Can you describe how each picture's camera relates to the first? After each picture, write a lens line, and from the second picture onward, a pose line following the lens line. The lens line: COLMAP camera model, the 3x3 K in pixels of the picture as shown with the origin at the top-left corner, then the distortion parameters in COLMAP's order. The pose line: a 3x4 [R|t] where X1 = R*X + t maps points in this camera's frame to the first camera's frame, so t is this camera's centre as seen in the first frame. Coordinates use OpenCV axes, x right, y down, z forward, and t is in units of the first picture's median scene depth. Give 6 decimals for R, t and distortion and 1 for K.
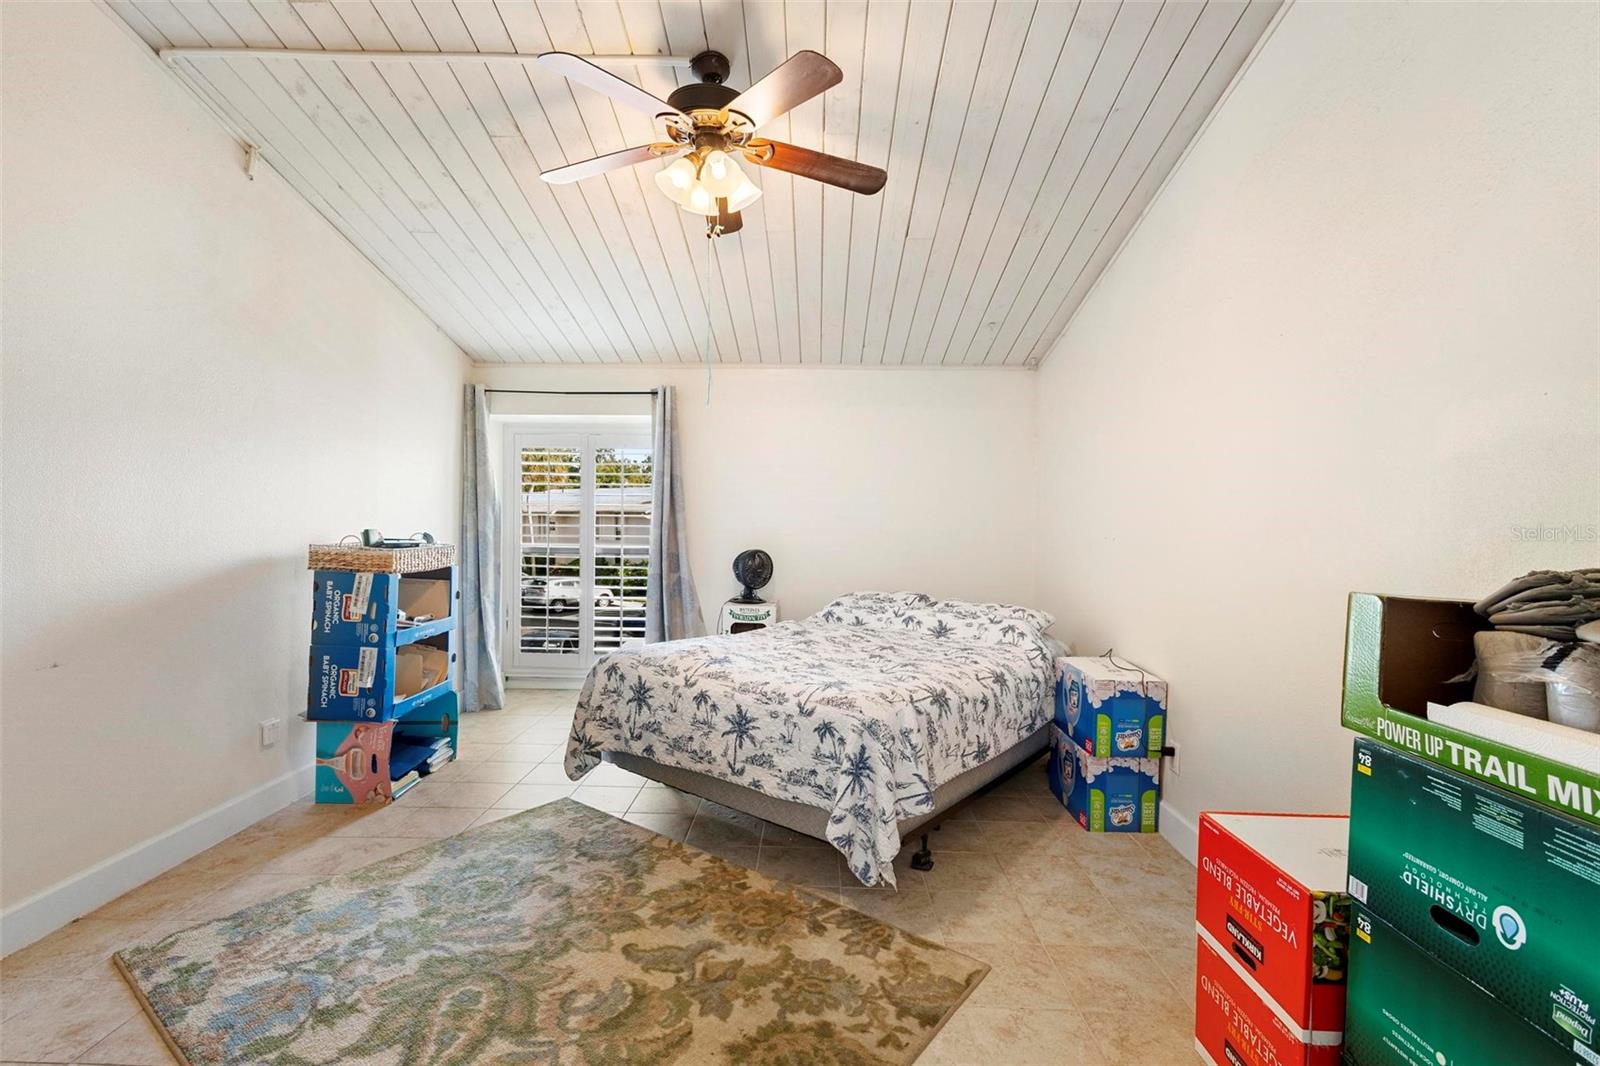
lens RADIAL K [[754.3, 0, 795.8], [0, 754.3, 523.6], [0, 0, 1]] dist [0.010550, -0.000824]
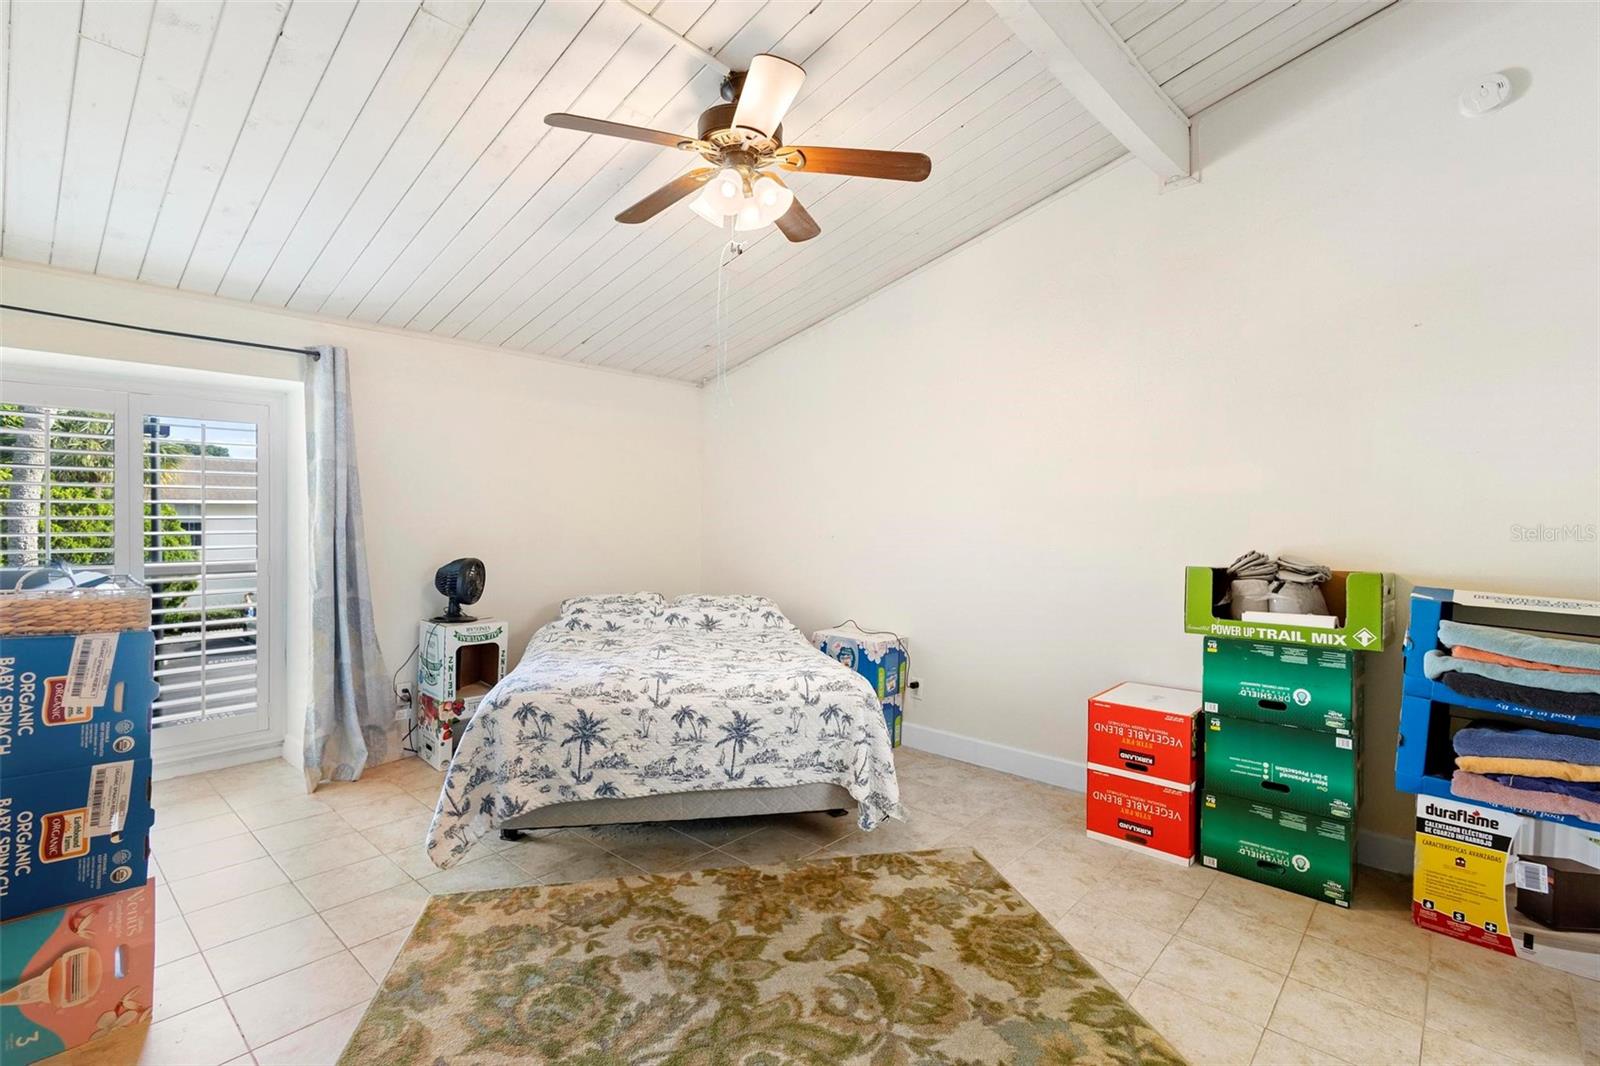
lens RADIAL K [[748.3, 0, 811.5], [0, 748.3, 515.1], [0, 0, 1]] dist [0.006206, -0.000263]
pose [[0.635059, -0.004318, 0.772452, -0.766568], [0.000658, 0.999987, 0.005049, -0.030270], [-0.772463, -0.002698, 0.635053, 0.264181]]
